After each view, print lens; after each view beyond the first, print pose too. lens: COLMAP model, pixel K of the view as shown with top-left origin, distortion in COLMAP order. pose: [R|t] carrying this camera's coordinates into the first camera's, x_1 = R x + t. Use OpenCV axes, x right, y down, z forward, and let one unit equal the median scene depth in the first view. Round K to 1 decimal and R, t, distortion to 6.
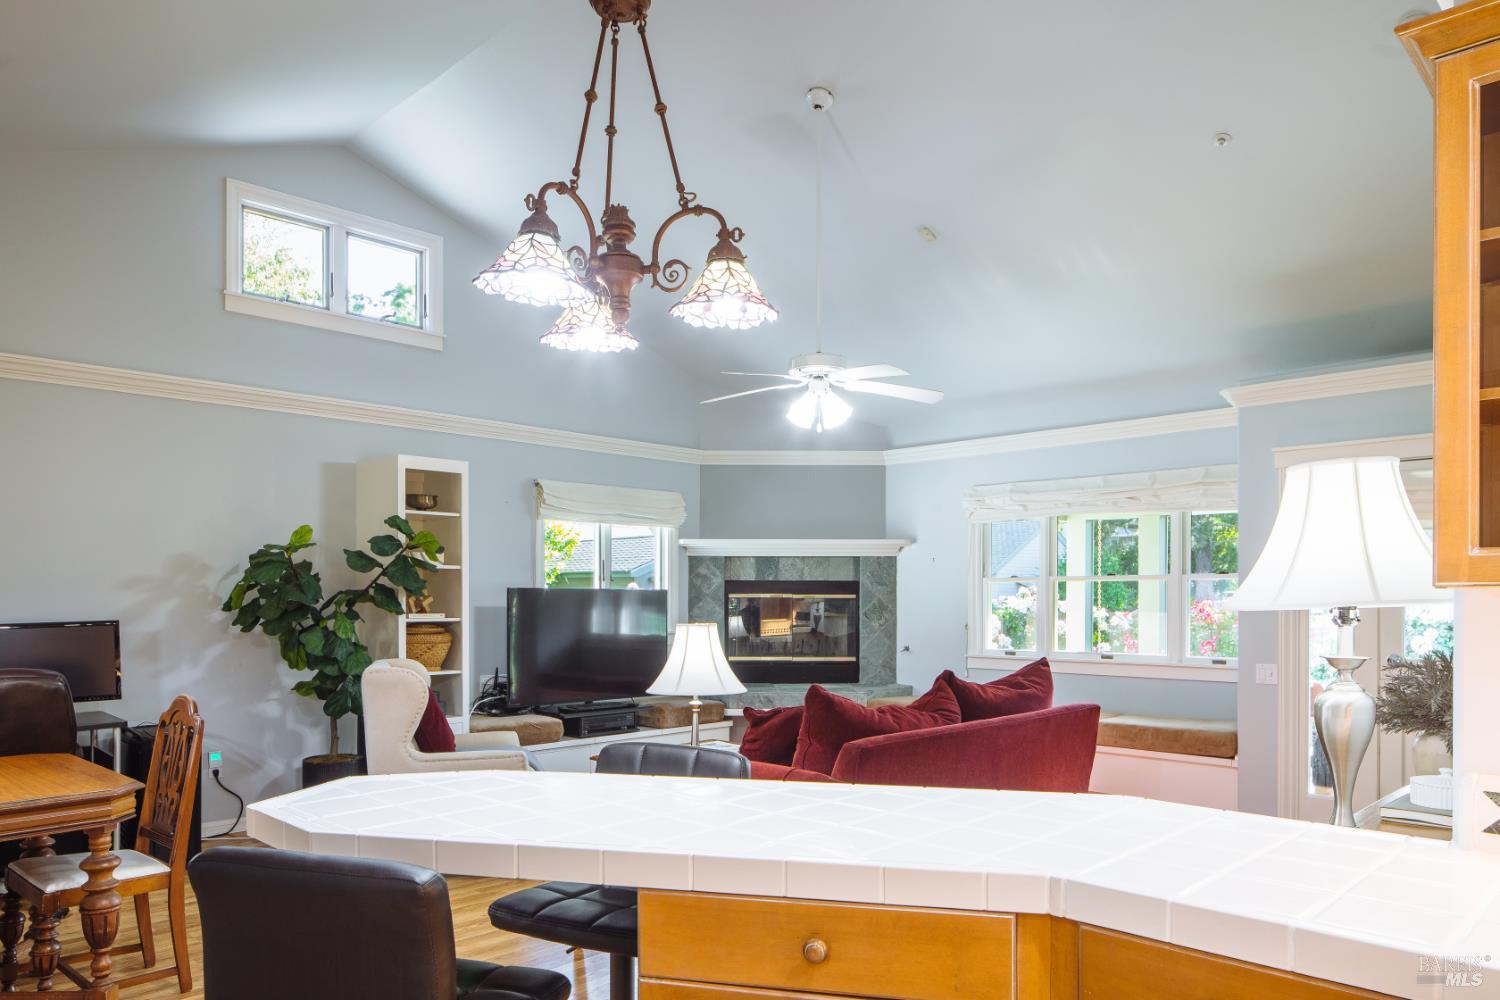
lens RADIAL K [[1015.1, 0, 761.0], [0, 1015.1, 586.7], [0, 0, 1]] dist [-0.013738, 0.004102]
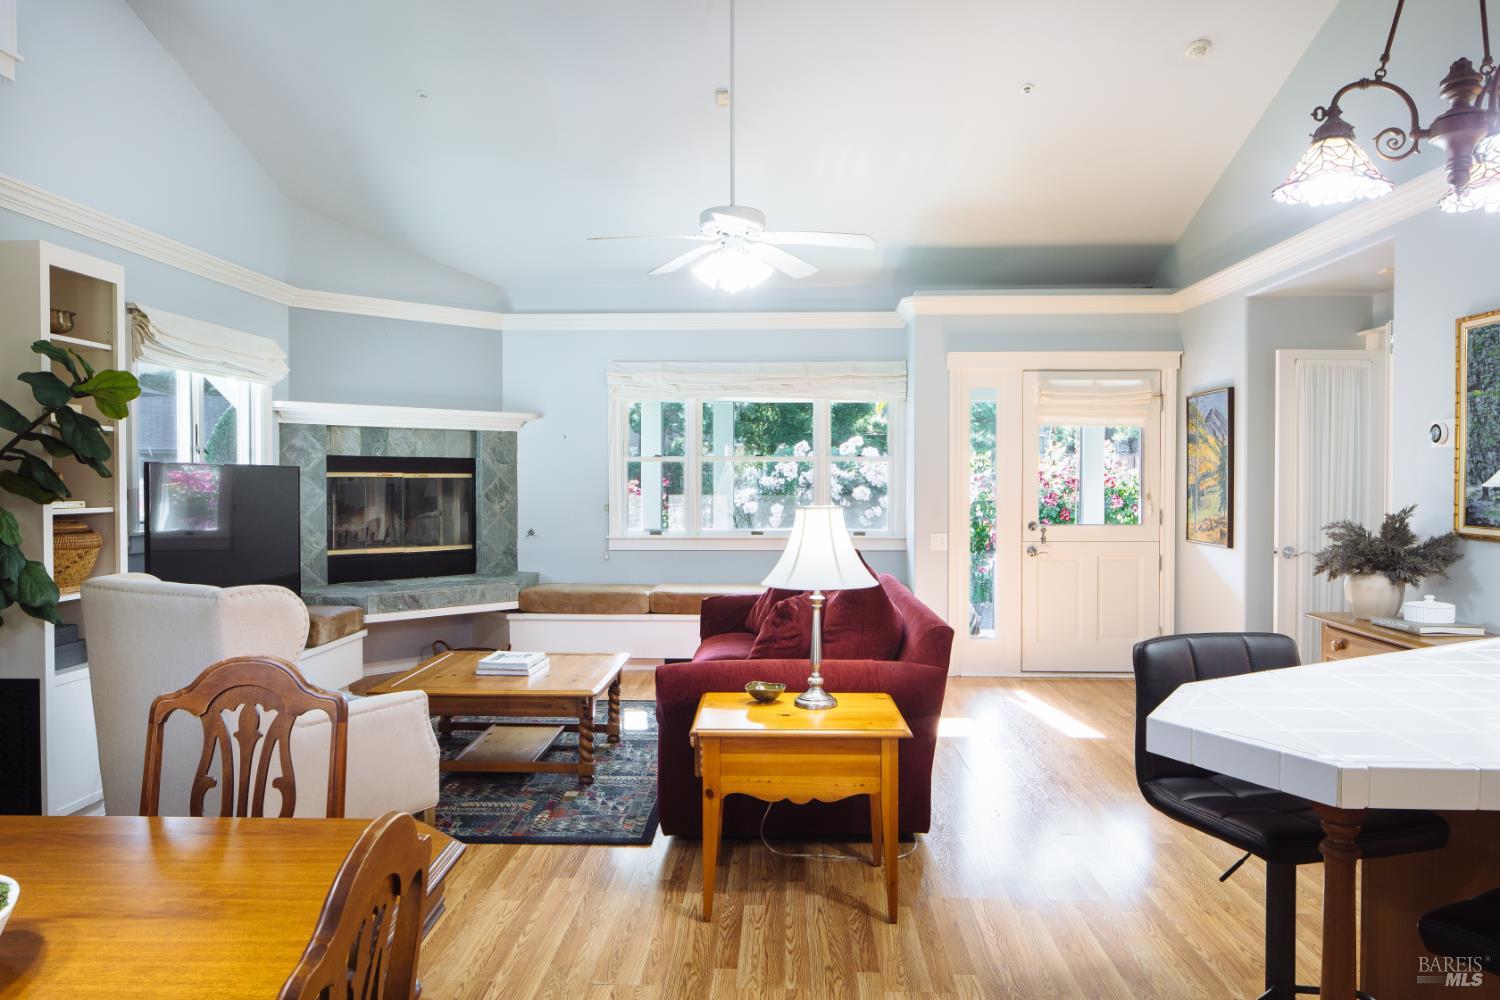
lens RADIAL K [[1015.1, 0, 751.6], [0, 1015.1, 476.3], [0, 0, 1]] dist [-0.013738, 0.004102]
pose [[0.743845, 0.002126, 0.668349, -0.318449], [-0.008045, 0.999951, 0.005773, 0.003109], [-0.668304, -0.009671, 0.743826, 0.184093]]
